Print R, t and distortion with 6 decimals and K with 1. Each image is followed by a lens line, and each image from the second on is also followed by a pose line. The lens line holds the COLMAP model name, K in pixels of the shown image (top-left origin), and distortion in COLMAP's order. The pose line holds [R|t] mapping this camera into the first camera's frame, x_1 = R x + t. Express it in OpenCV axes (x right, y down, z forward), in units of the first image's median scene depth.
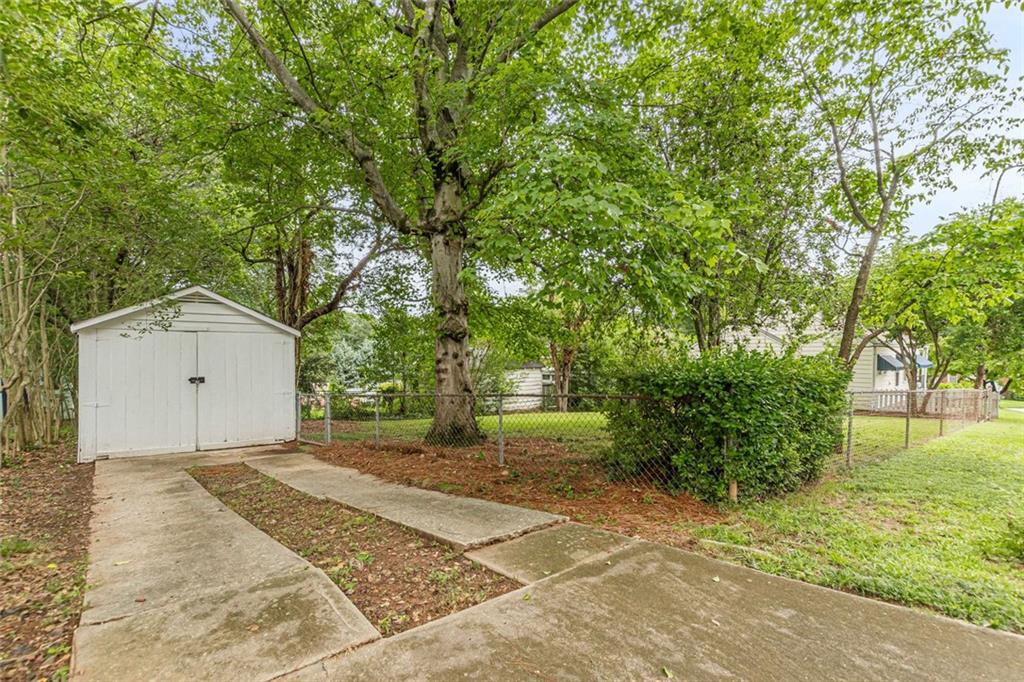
lens RADIAL K [[469.6, 0, 514.1], [0, 469.6, 348.7], [0, 0, 1]] dist [0.001156, 0.000308]
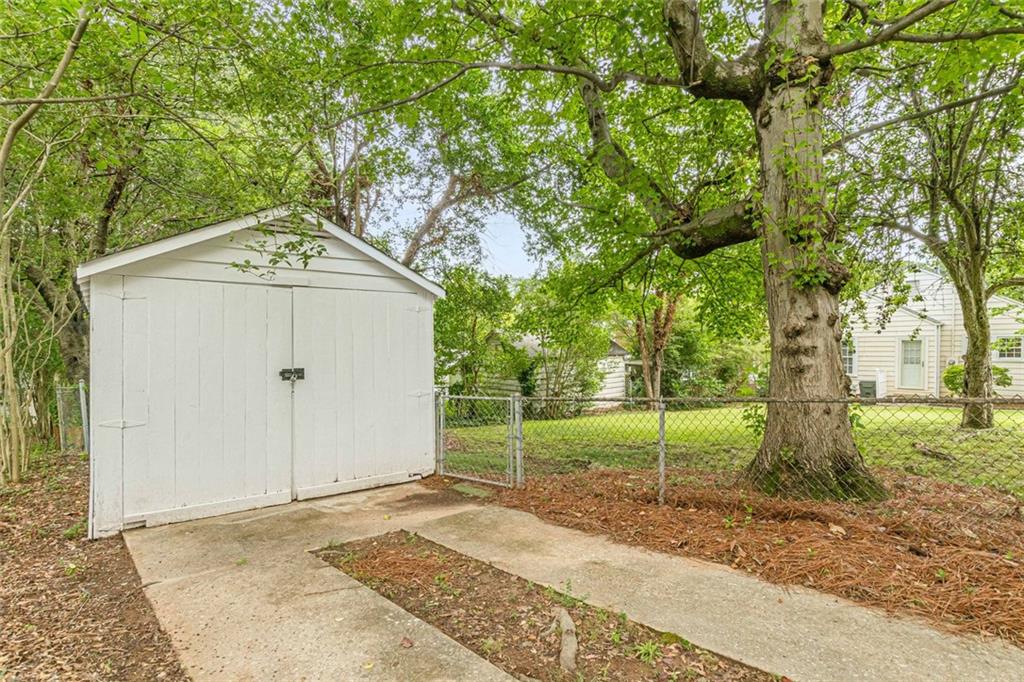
lens RADIAL K [[517.1, 0, 510.0], [0, 517.1, 337.5], [0, 0, 1]] dist [-0.001502, -0.000383]
pose [[0.999864, -0.009062, 0.013755, -0.472428], [0.009075, 0.999958, -0.000861, 0.029475], [-0.013747, 0.000986, 0.999905, 0.428700]]
